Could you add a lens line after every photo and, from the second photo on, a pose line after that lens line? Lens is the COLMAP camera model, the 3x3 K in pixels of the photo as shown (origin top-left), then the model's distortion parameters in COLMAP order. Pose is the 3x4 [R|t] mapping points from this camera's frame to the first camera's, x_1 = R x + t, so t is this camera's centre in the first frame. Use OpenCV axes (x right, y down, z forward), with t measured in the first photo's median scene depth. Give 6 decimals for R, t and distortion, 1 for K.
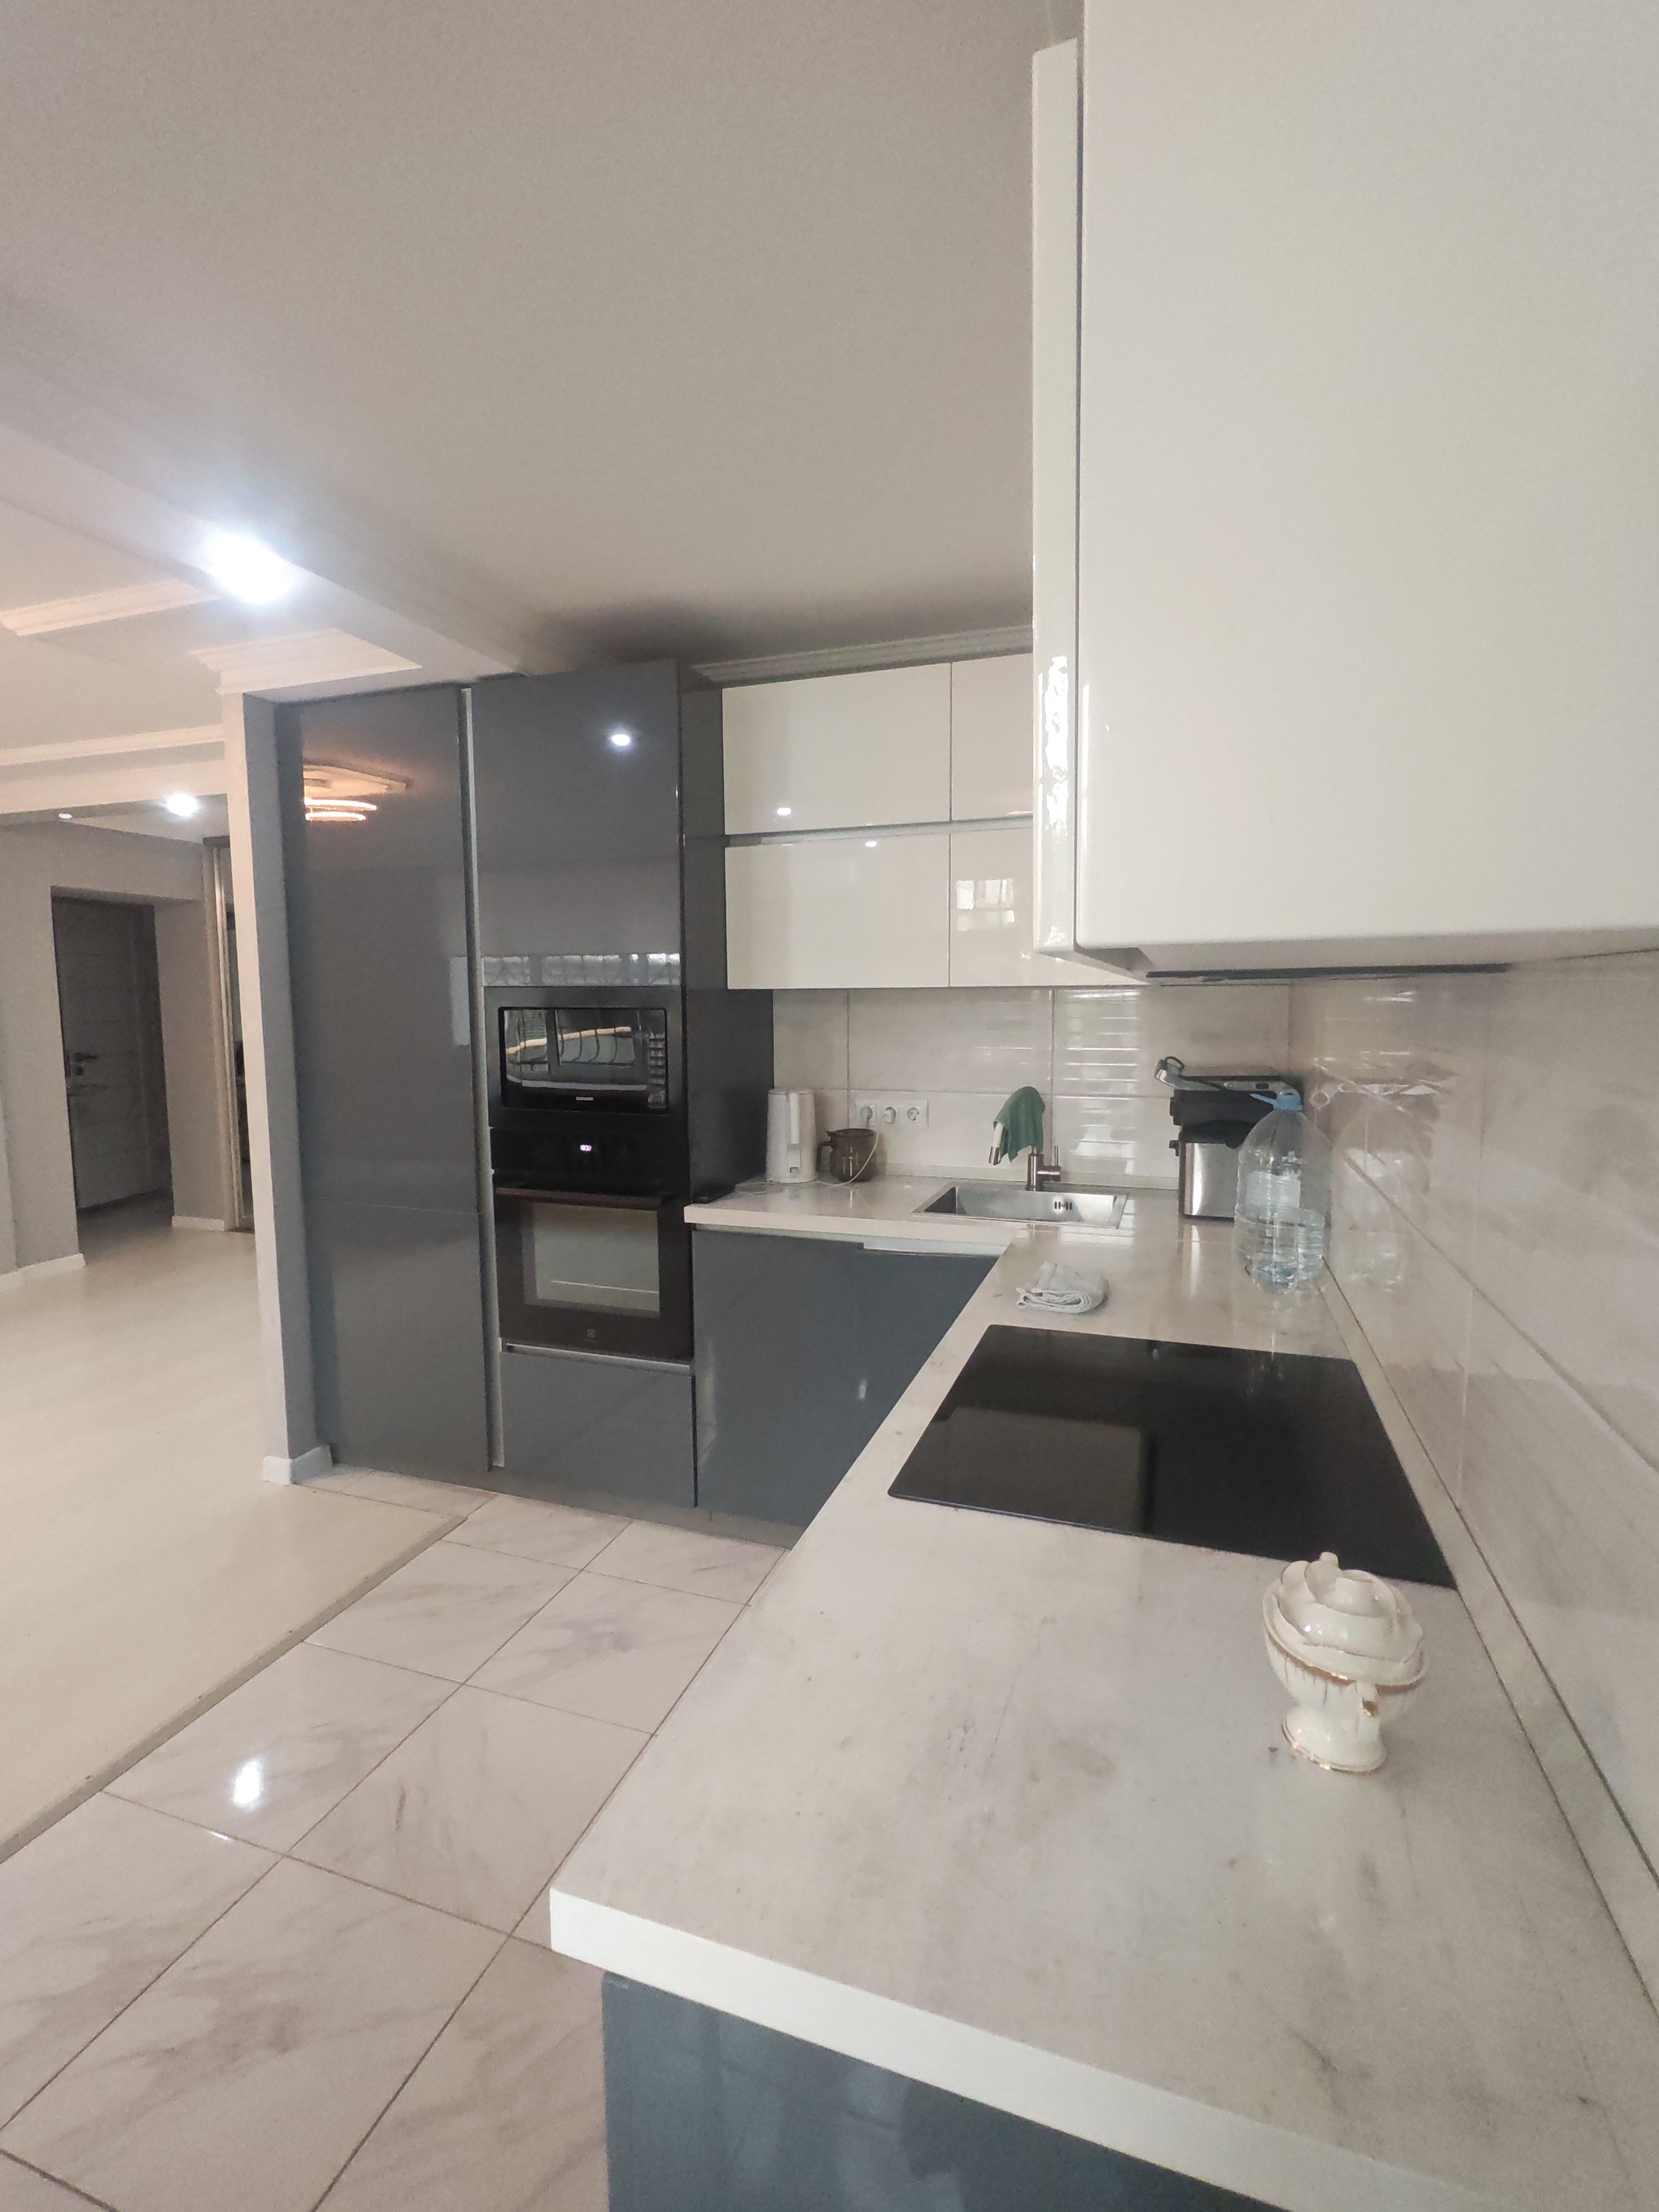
lens RADIAL K [[1014.3, 0, 842.6], [0, 1014.3, 1094.3], [0, 0, 1]] dist [-0.007907, 0.003580]
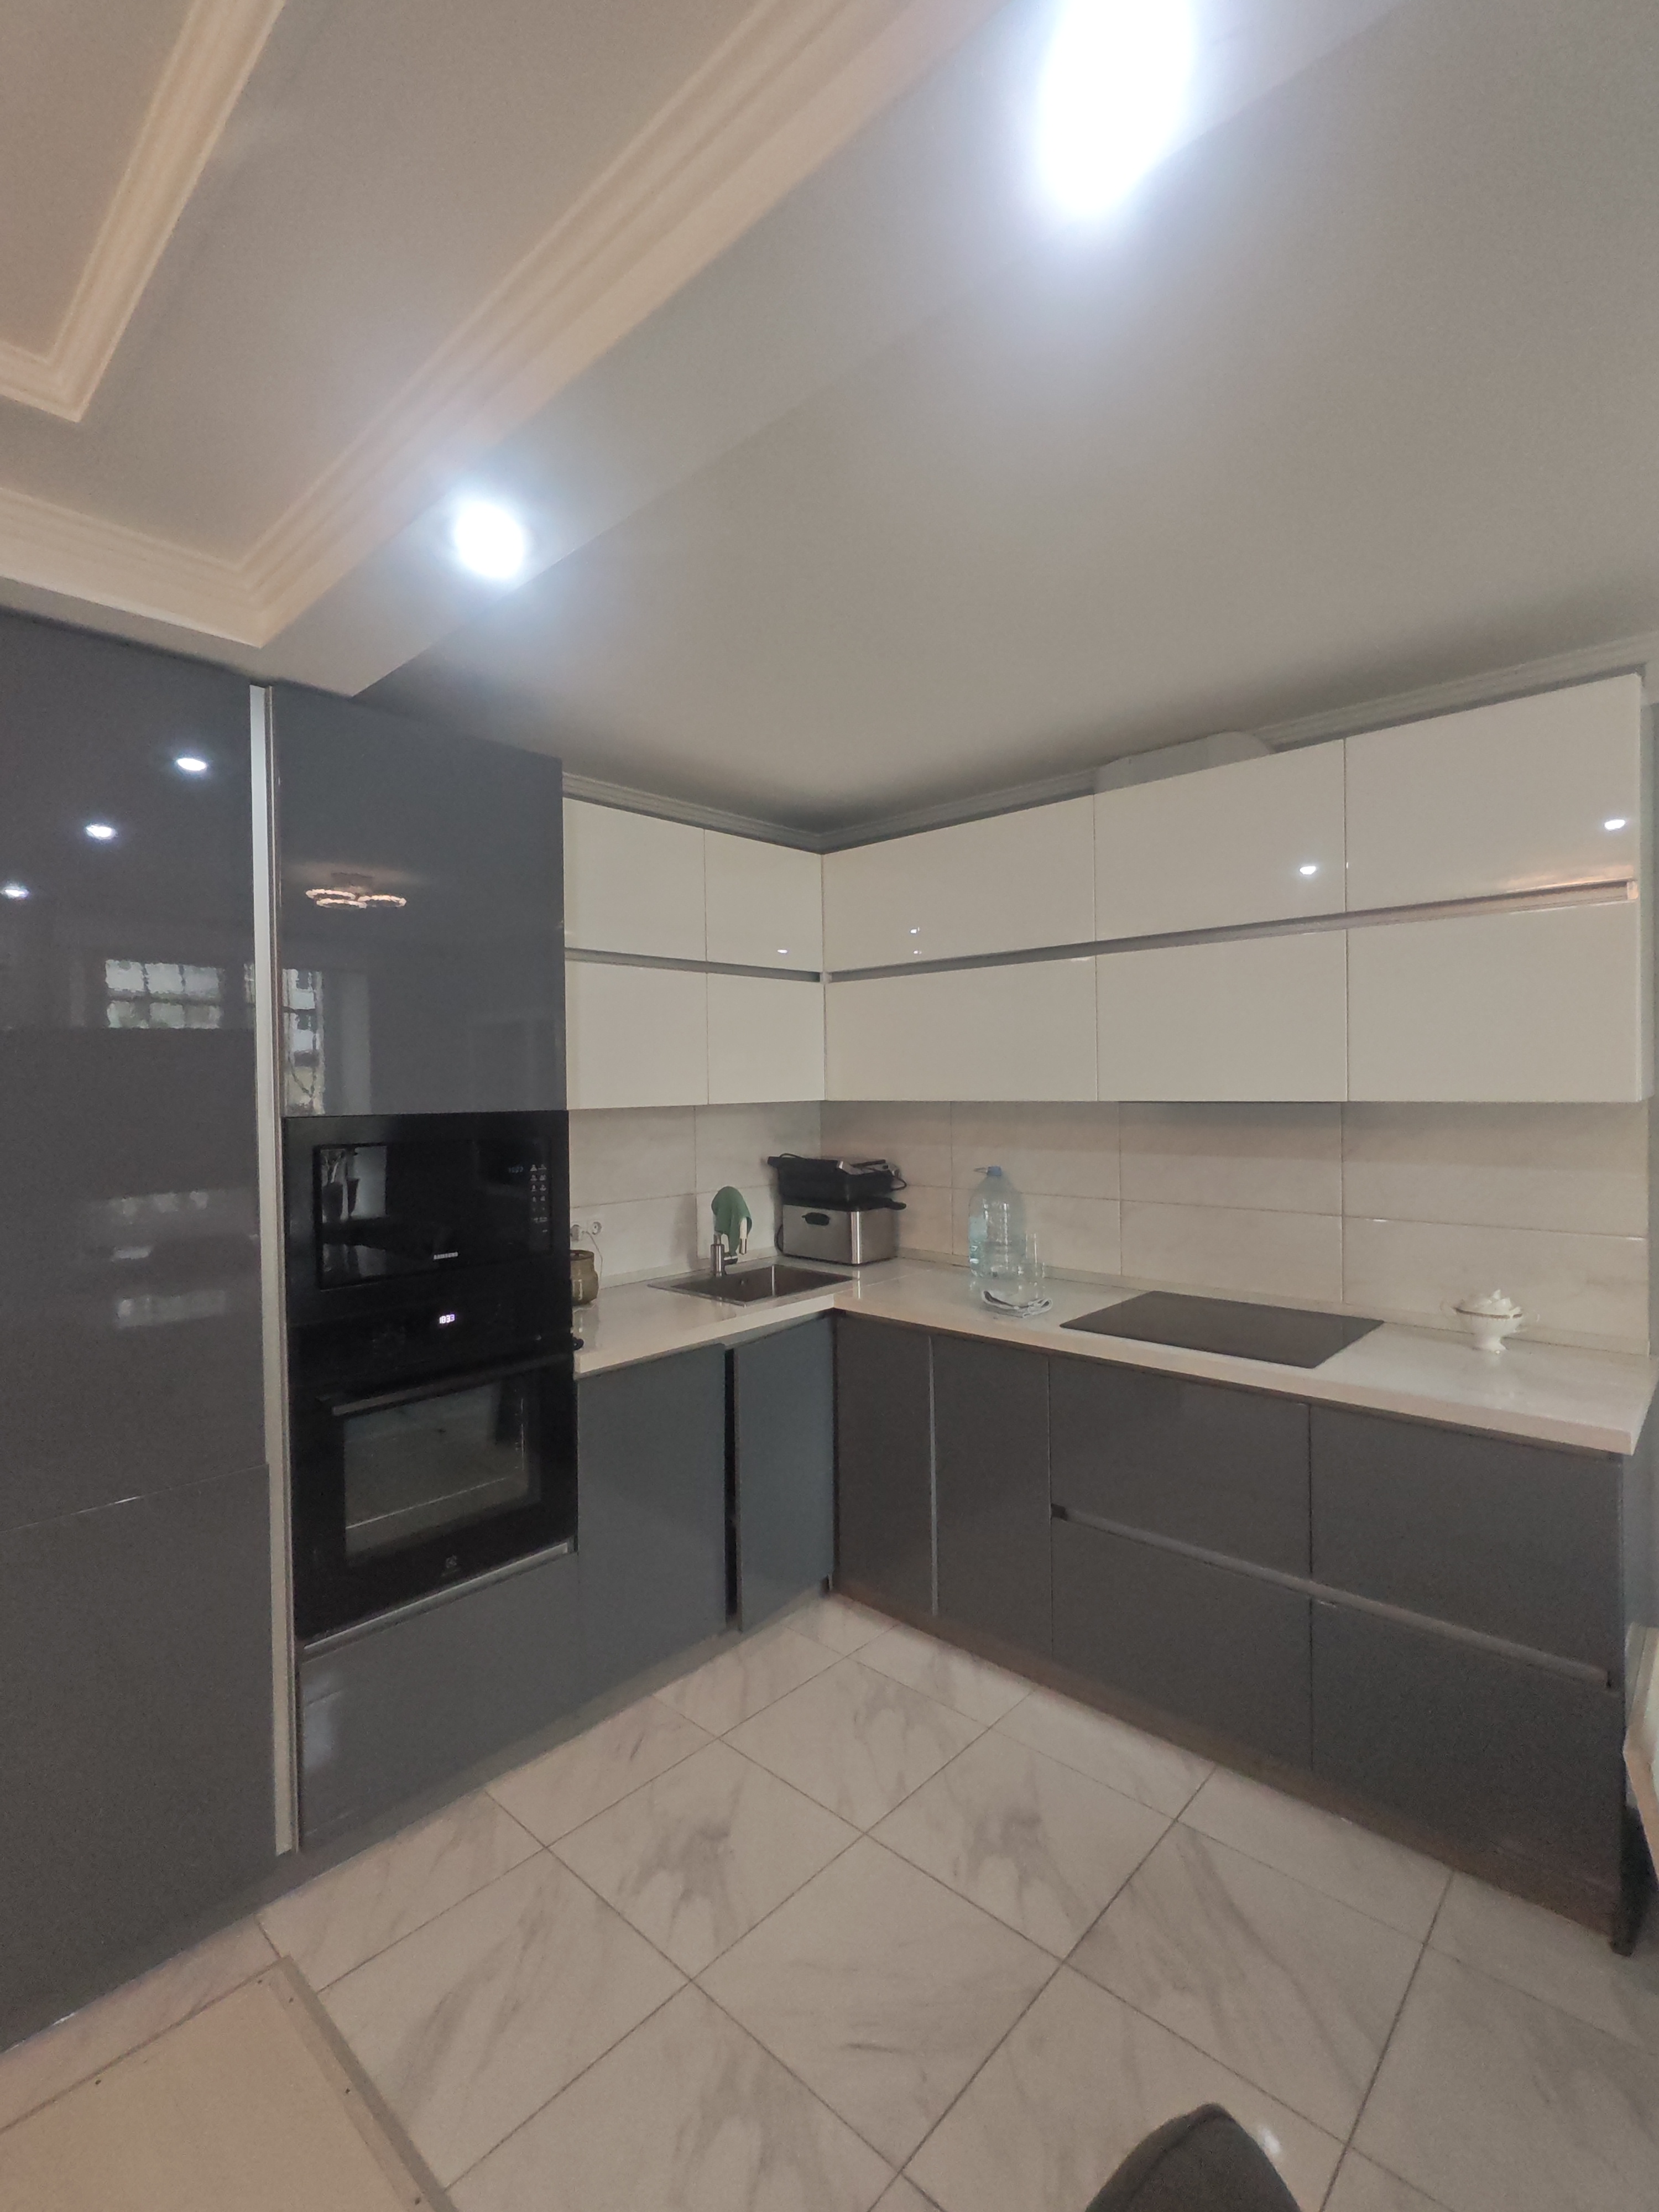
lens RADIAL K [[1014.3, 0, 833.3], [0, 1014.3, 1094.2], [0, 0, 1]] dist [-0.007907, 0.003580]
pose [[0.401552, -0.015858, 0.915699, -0.991174], [0.103546, 0.994225, -0.028189, -0.078227], [-0.909964, 0.106137, 0.400875, 0.470900]]
